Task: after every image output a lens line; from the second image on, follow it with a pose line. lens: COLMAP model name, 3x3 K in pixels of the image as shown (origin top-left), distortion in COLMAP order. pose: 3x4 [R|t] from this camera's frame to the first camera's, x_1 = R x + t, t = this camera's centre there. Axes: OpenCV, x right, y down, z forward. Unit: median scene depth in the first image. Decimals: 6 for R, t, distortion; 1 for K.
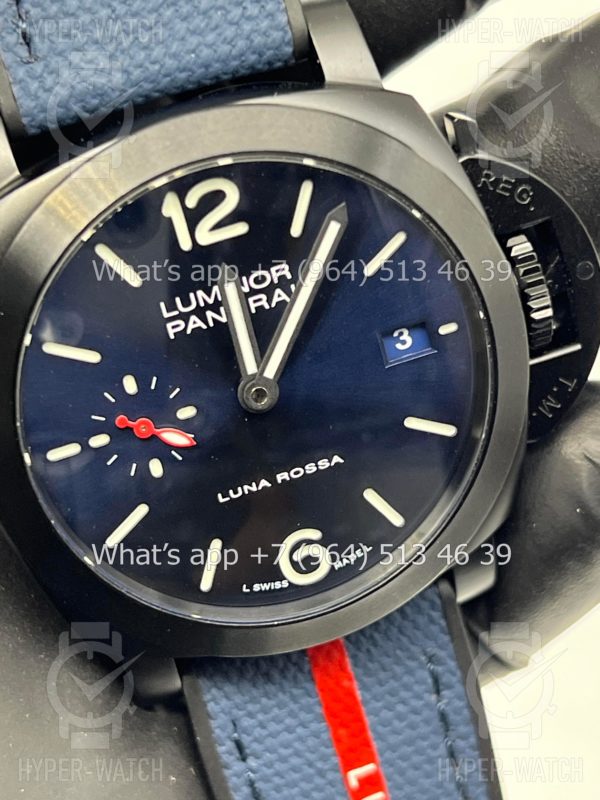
lens RADIAL K [[1959.8, 0, 307.6], [0, 1959.8, 388.5], [0, 0, 1]] dist [0.202680, 0.000000]
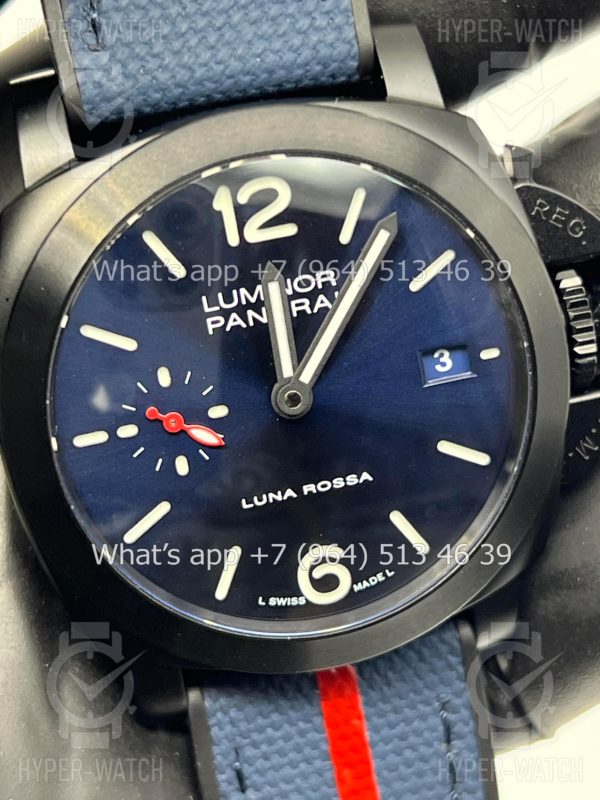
lens RADIAL K [[1959.8, 0, 316.2], [0, 1959.8, 396.2], [0, 0, 1]] dist [0.202680, 0.000000]
pose [[0.995900, 0.087563, -0.022696, 0.009089], [-0.089445, 0.990687, -0.102659, 0.101122], [0.013495, 0.104268, 0.994458, 0.018726]]
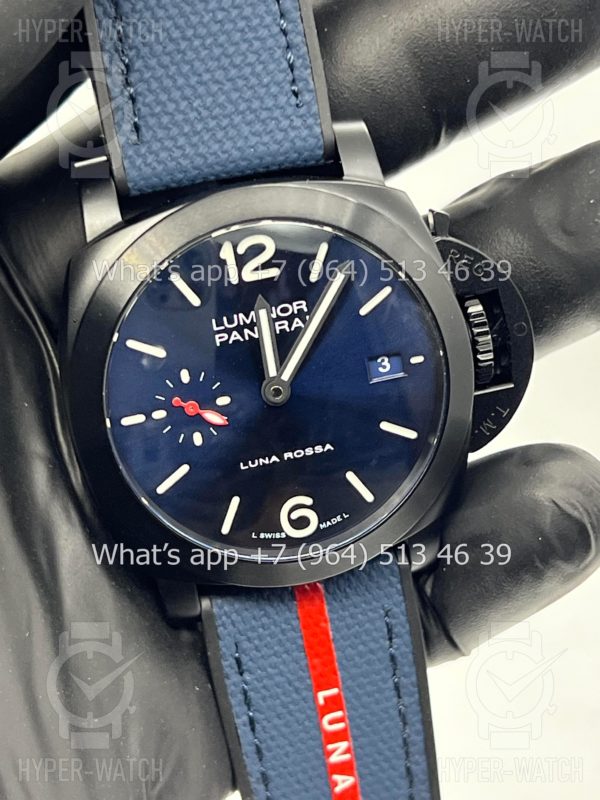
lens RADIAL K [[1959.8, 0, 314.0], [0, 1959.8, 397.8], [0, 0, 1]] dist [0.202680, 0.000000]
pose [[0.995709, 0.089294, -0.024280, 0.035709], [-0.091125, 0.991816, -0.089430, 0.128338], [0.016096, 0.091259, 0.995697, -0.382638]]
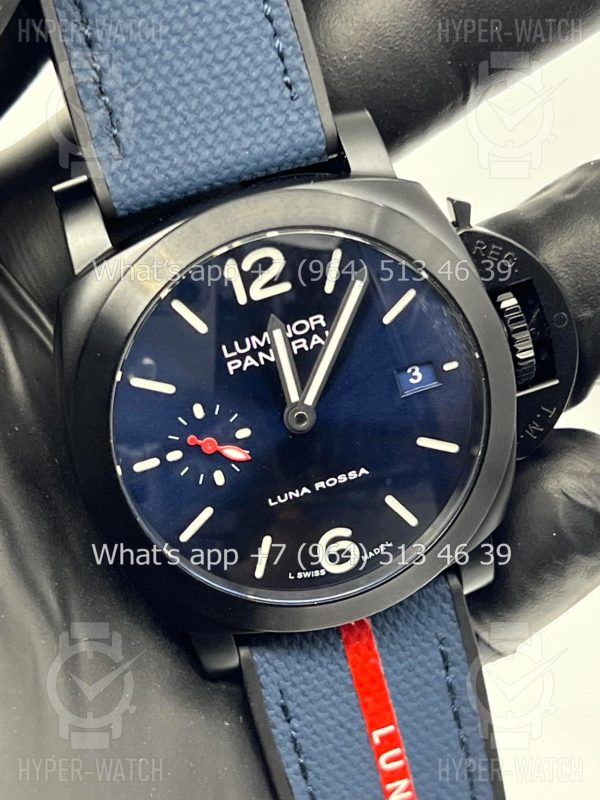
lens RADIAL K [[1959.8, 0, 309.6], [0, 1959.8, 402.5], [0, 0, 1]] dist [0.202680, 0.000000]
pose [[0.999902, -0.008255, -0.011289, -0.004733], [0.007651, 0.998589, -0.052558, 0.058785], [0.011707, 0.052467, 0.998554, -0.256495]]
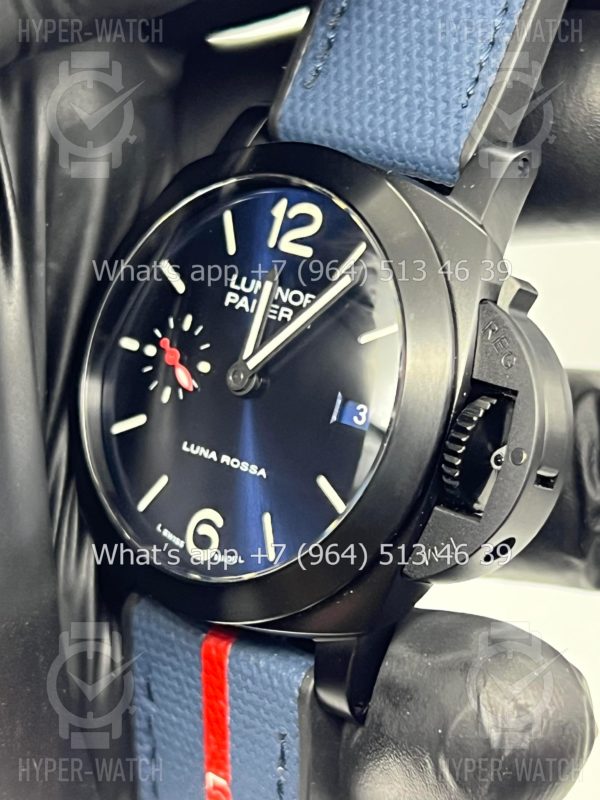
lens RADIAL K [[1959.8, 0, 290.2], [0, 1959.8, 361.7], [0, 0, 1]] dist [0.202680, 0.000000]
pose [[0.517690, 0.433211, -0.737784, 0.837031], [-0.623997, 0.781149, 0.020827, -0.047268], [0.585342, 0.449593, 0.674716, 0.228248]]
